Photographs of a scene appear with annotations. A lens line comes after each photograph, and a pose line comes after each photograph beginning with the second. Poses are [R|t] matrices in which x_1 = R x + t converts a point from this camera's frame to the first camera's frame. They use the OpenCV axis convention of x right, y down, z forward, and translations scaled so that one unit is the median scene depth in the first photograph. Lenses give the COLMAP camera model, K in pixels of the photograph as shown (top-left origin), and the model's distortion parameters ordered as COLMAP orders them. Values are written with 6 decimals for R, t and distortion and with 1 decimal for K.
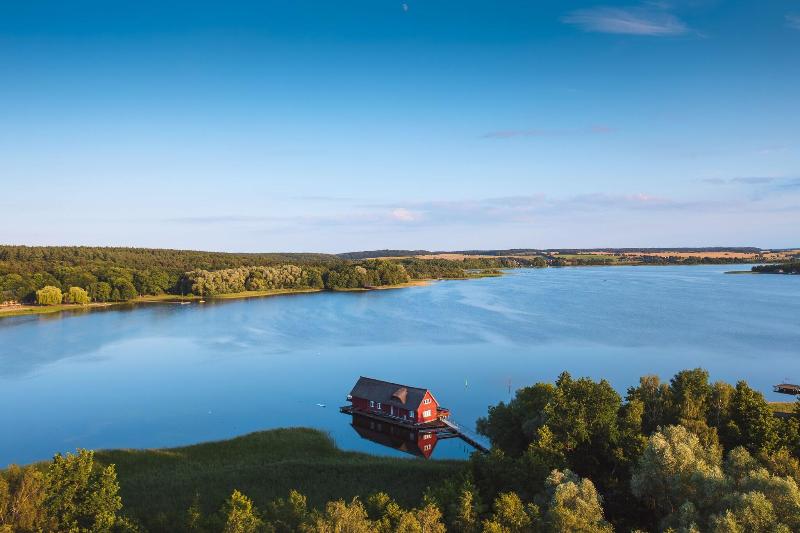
lens RADIAL K [[642.6, 0, 399.7], [0, 642.6, 266.3], [0, 0, 1]] dist [-0.020646, 0.018425]
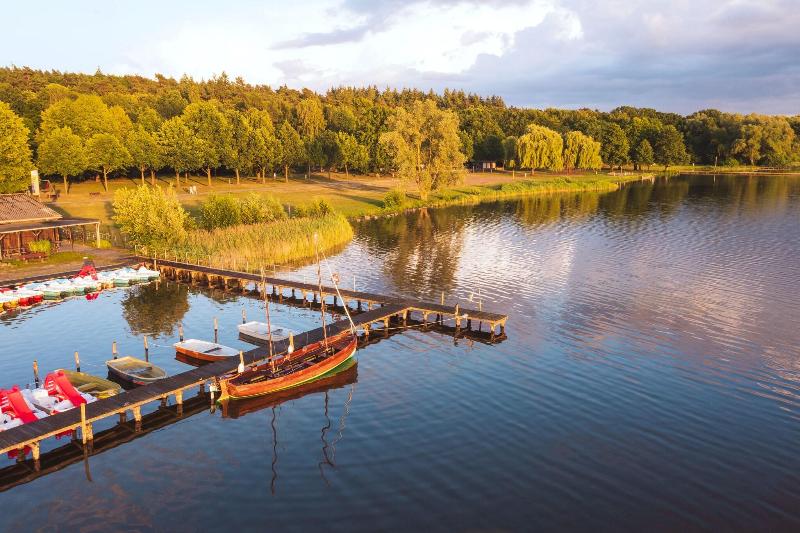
lens RADIAL K [[642.6, 0, 399.7], [0, 642.6, 266.4], [0, 0, 1]] dist [-0.020646, 0.018425]
pose [[0.952860, 0.053670, -0.298626, -0.416521], [-0.003279, 0.985995, 0.166742, 0.042463], [0.303393, -0.157902, 0.939691, 0.478214]]
